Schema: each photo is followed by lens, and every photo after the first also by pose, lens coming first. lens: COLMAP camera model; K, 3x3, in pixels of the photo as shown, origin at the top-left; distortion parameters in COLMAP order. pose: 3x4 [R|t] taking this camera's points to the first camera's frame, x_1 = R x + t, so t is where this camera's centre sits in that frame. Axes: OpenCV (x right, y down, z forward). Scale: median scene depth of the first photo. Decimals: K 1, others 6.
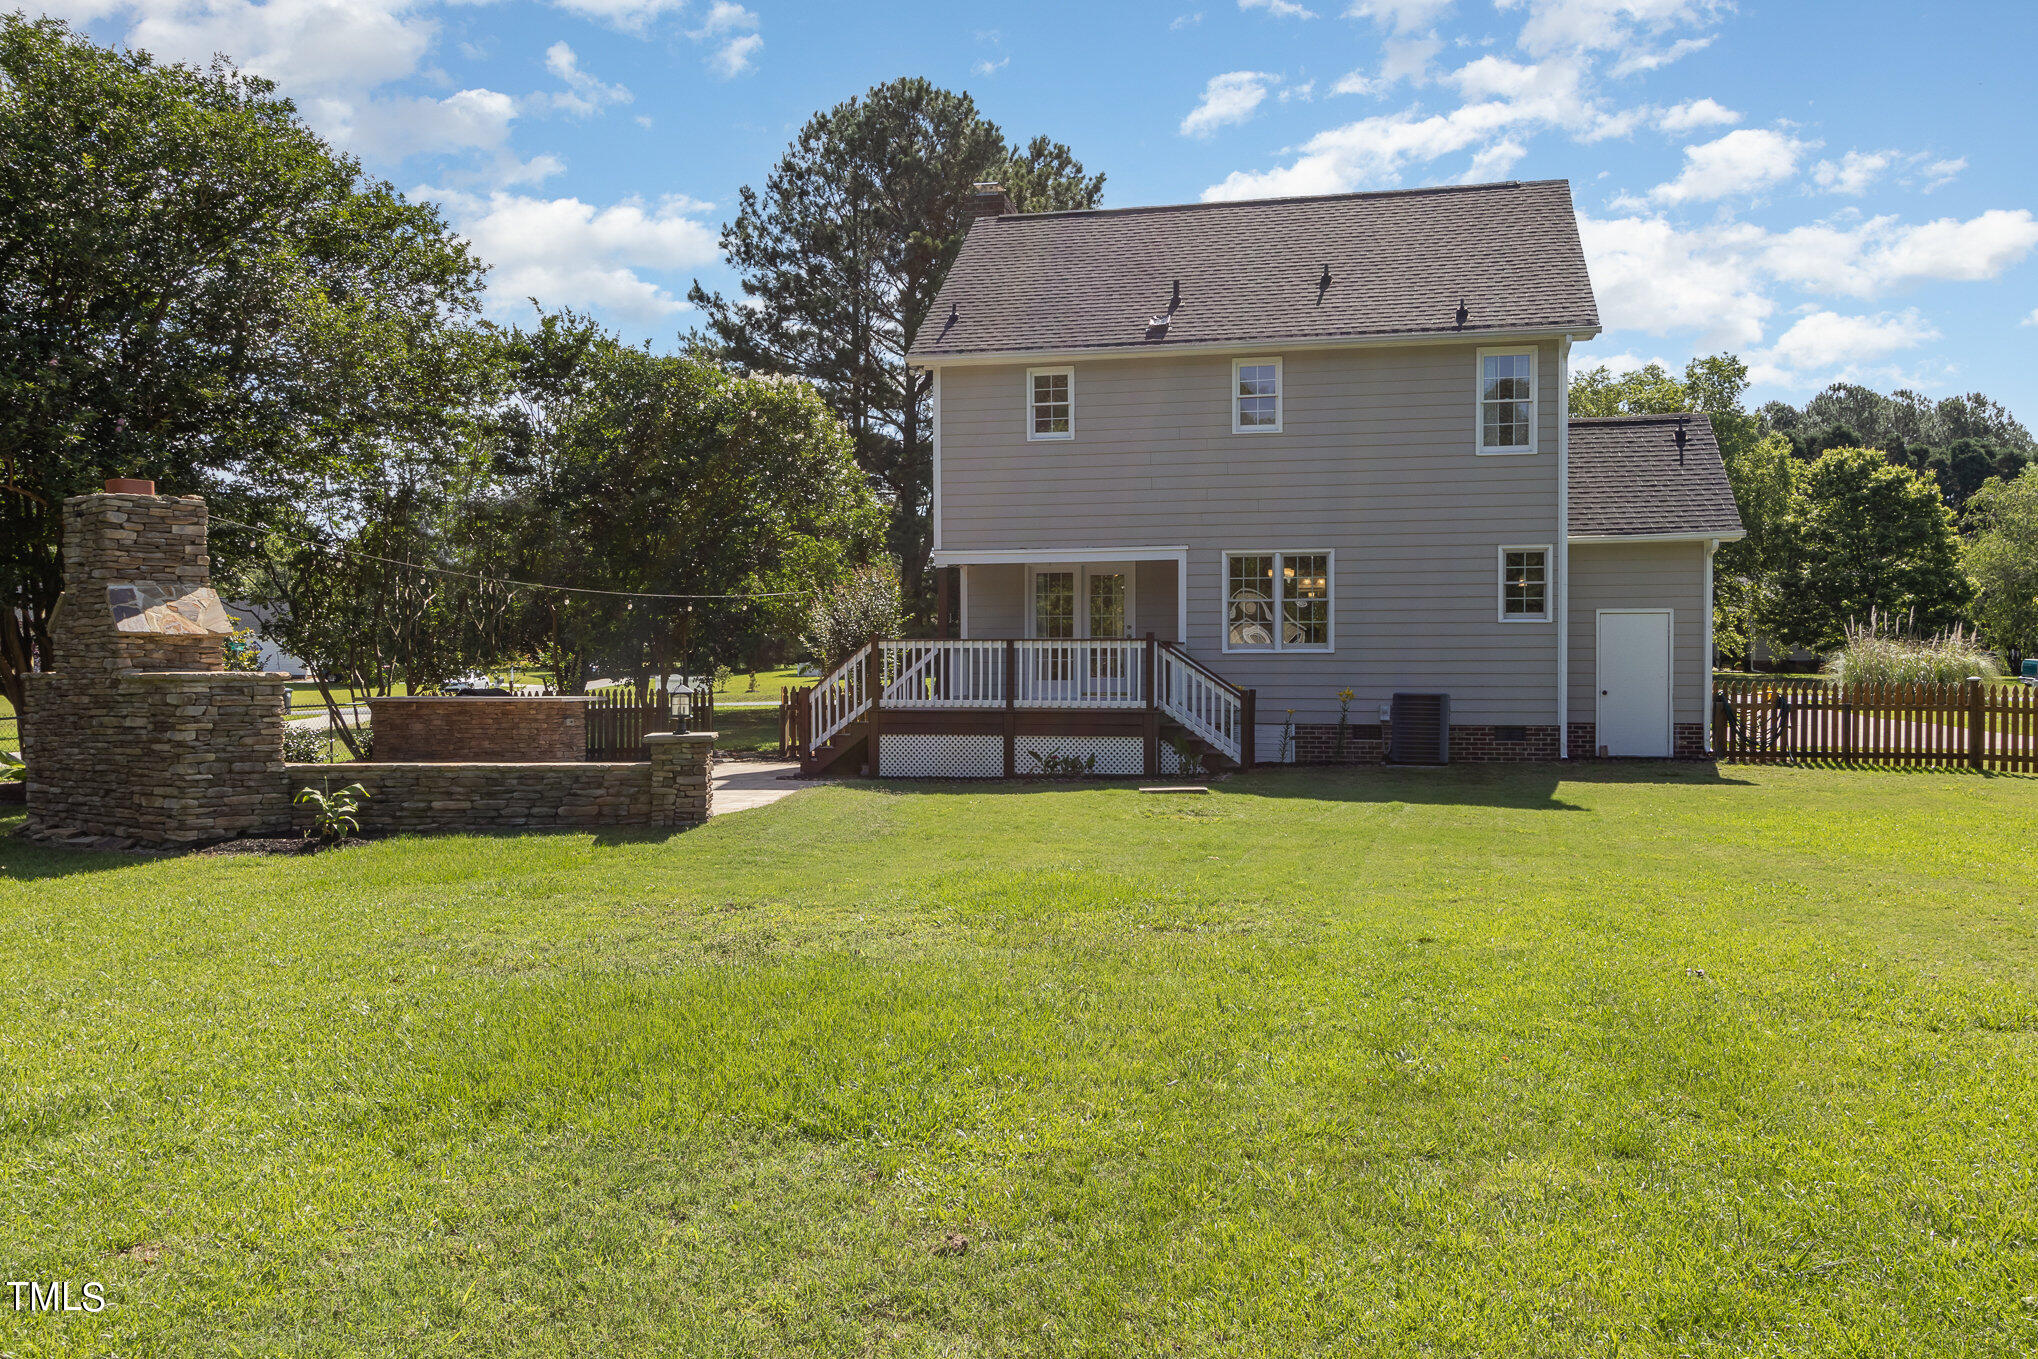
lens RADIAL K [[921.1, 0, 1018.0], [0, 921.1, 690.5], [0, 0, 1]] dist [-0.000113, -0.000409]
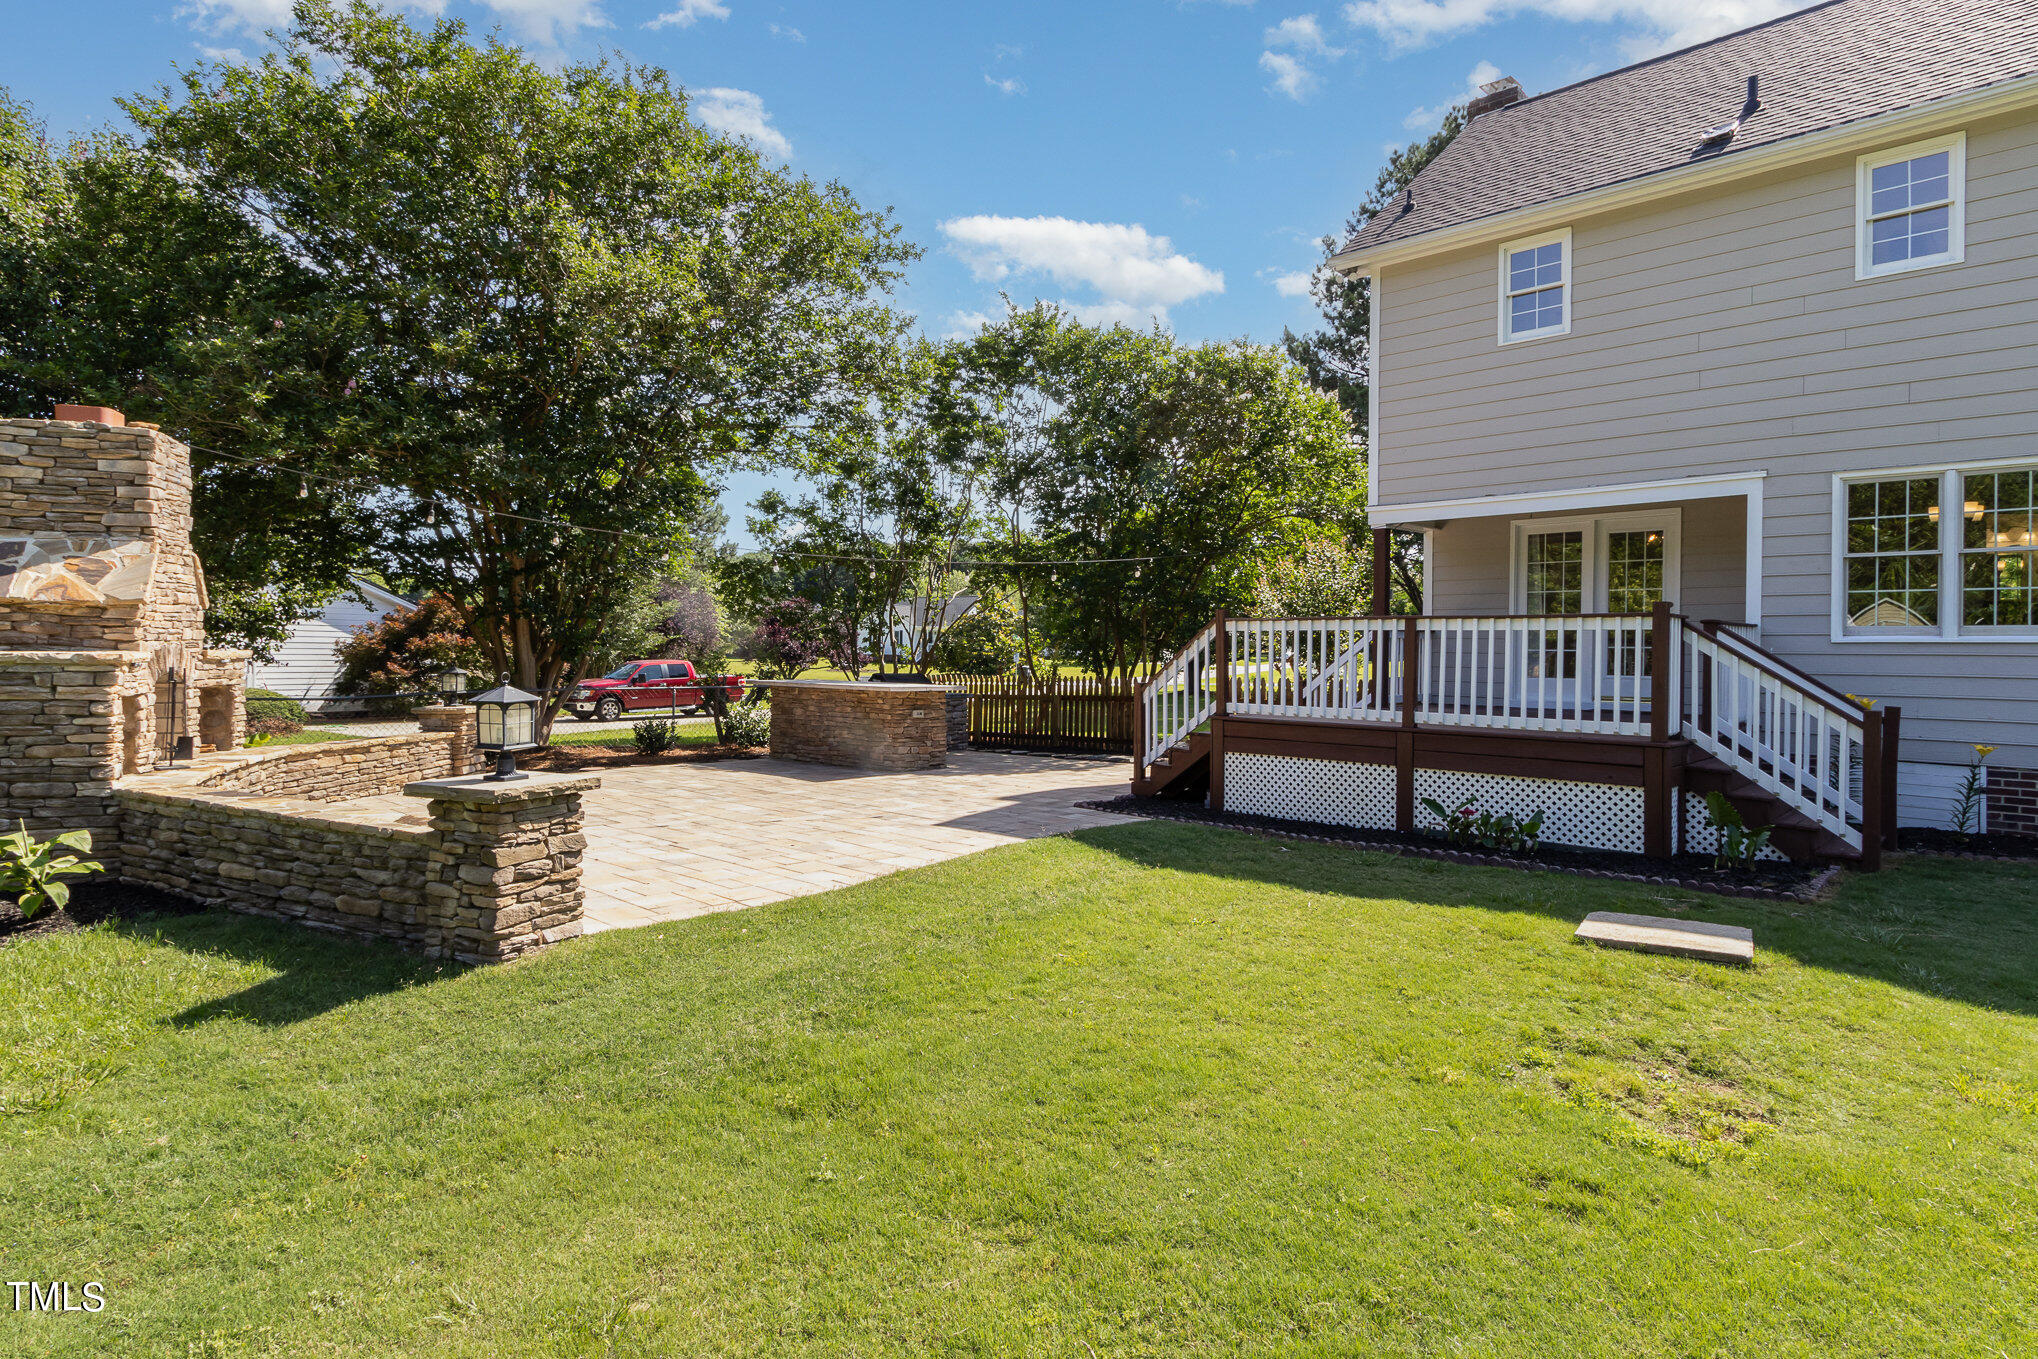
lens RADIAL K [[1016.0, 0, 1019.3], [0, 1016.0, 665.0], [0, 0, 1]] dist [0.000252, -0.000781]
pose [[0.895327, 0.017546, -0.445063, 0.062506], [-0.024797, 0.999638, -0.010473, -0.007840], [0.444718, 0.020413, 0.895438, 0.245541]]
